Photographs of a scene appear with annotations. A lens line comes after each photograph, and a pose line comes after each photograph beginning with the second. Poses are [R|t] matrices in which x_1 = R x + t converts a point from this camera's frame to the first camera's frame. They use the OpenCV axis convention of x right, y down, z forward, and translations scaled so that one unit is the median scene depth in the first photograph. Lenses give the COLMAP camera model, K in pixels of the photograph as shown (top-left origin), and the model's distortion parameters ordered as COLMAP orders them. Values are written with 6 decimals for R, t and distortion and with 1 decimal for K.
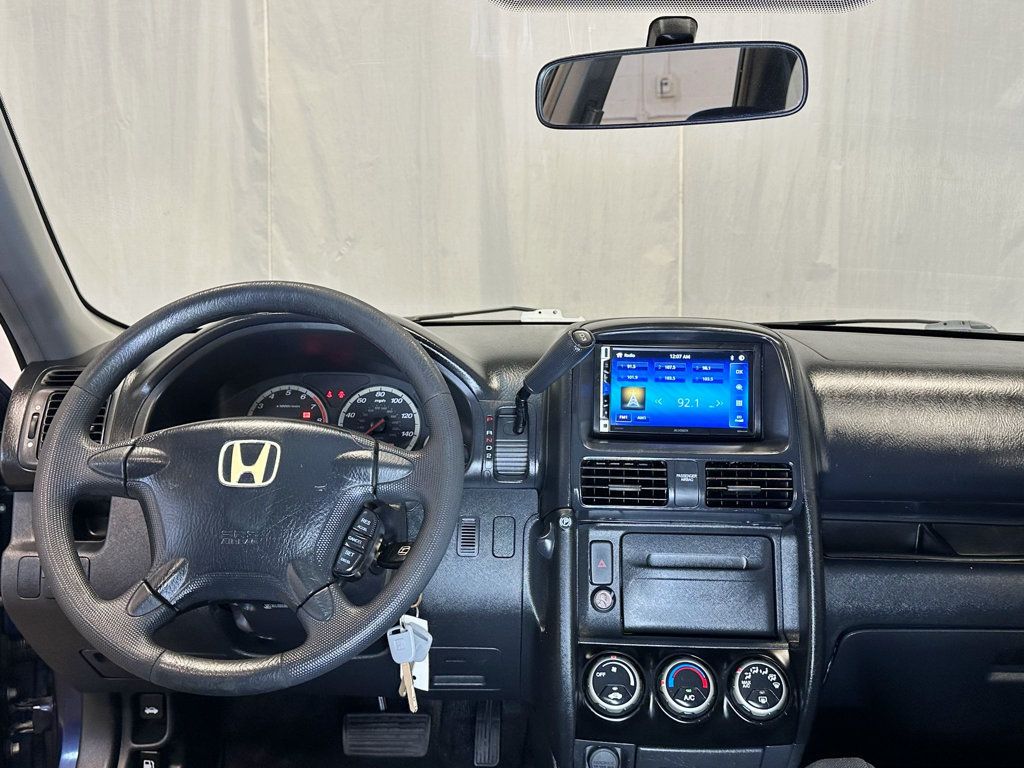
lens RADIAL K [[944.2, 0, 518.2], [0, 944.2, 374.7], [0, 0, 1]] dist [0.089996, -0.156962]
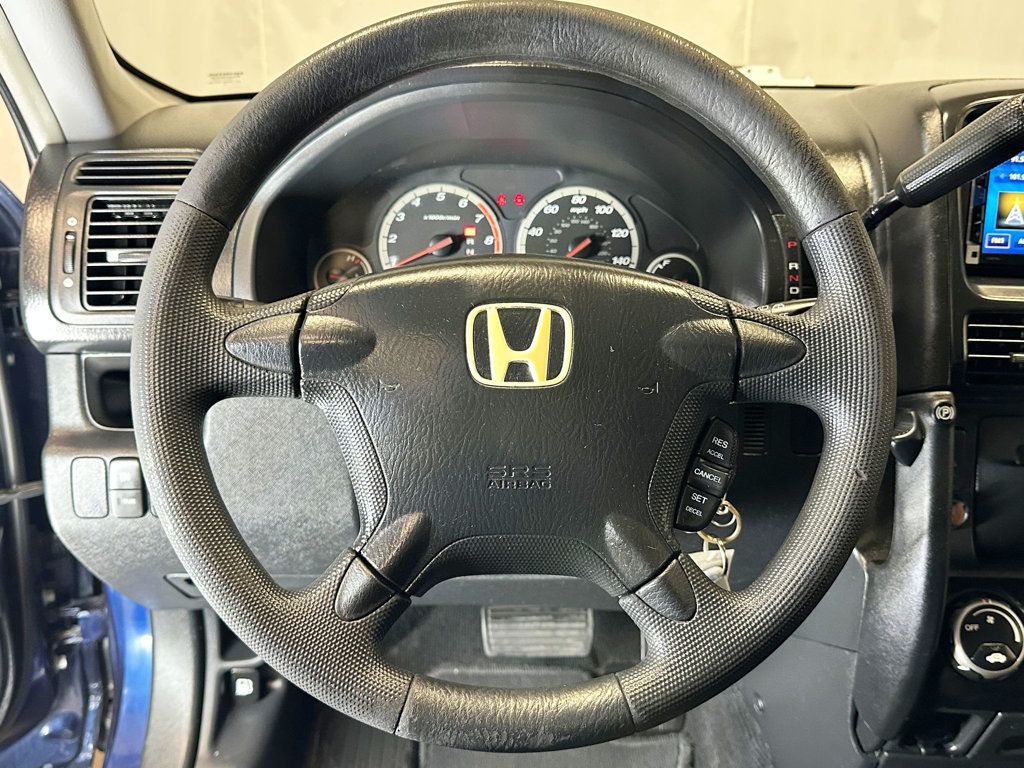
lens RADIAL K [[938.8, 0, 512.0], [0, 938.8, 384.0], [0, 0, 1]] dist [0.128785, -0.253502]
pose [[0.998700, -0.006646, 0.050547, -0.251927], [-0.005774, 0.970344, 0.241660, -0.015097], [-0.050654, -0.241637, 0.969044, 0.365219]]
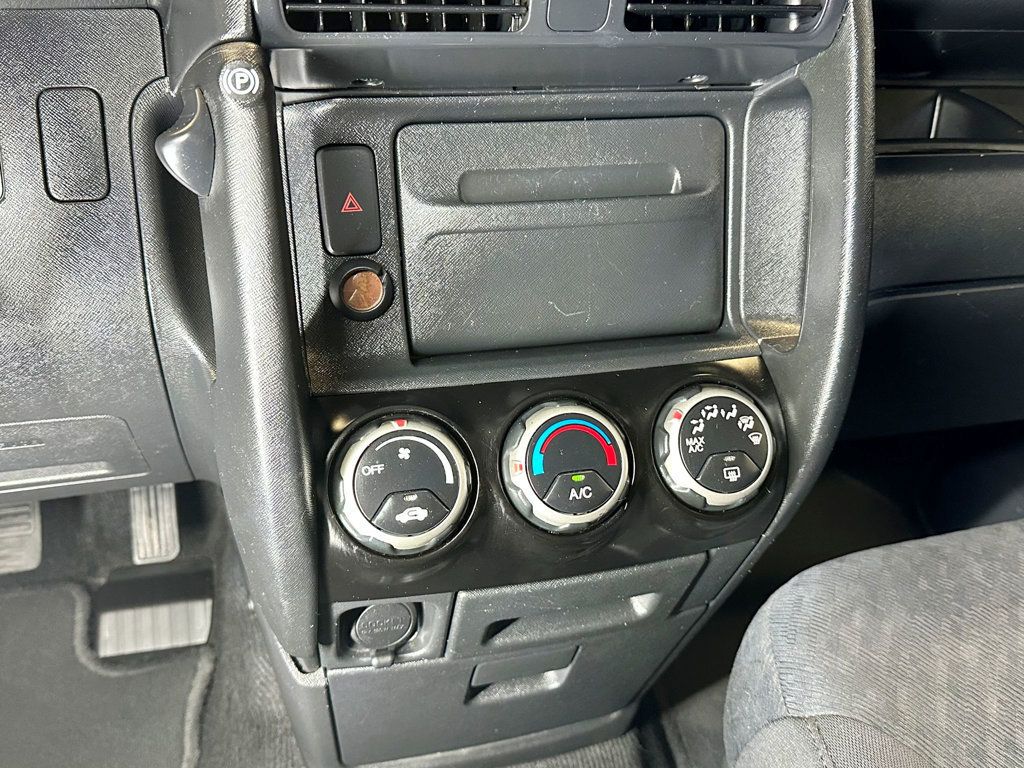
lens RADIAL K [[938.8, 0, 512.0], [0, 938.8, 384.0], [0, 0, 1]] dist [0.128785, -0.253502]
pose [[0.954370, -0.119645, 0.273611, 0.033767], [0.008342, 0.926554, 0.376068, 0.116888], [-0.298510, -0.356626, 0.885274, 0.581076]]
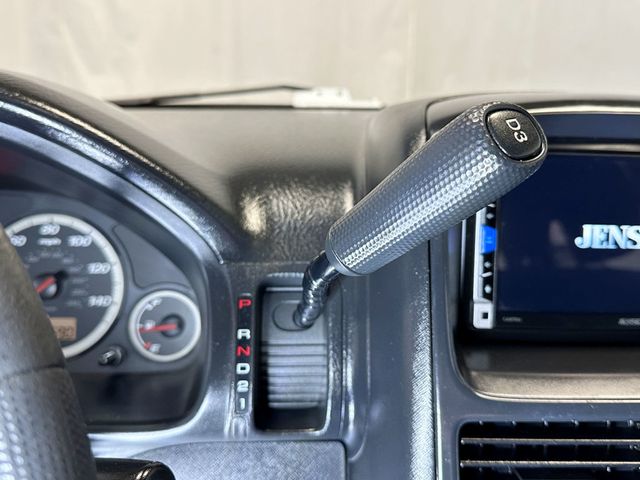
lens RADIAL K [[619.0, 0, 320.0], [0, 619.0, 240.0], [0, 0, 1]] dist [0.001231, -0.005682]
pose [[0.997005, -0.006090, 0.077099, -0.016277], [-0.004800, 0.990101, 0.140275, -0.028170], [-0.077190, -0.140225, 0.987106, 0.693218]]
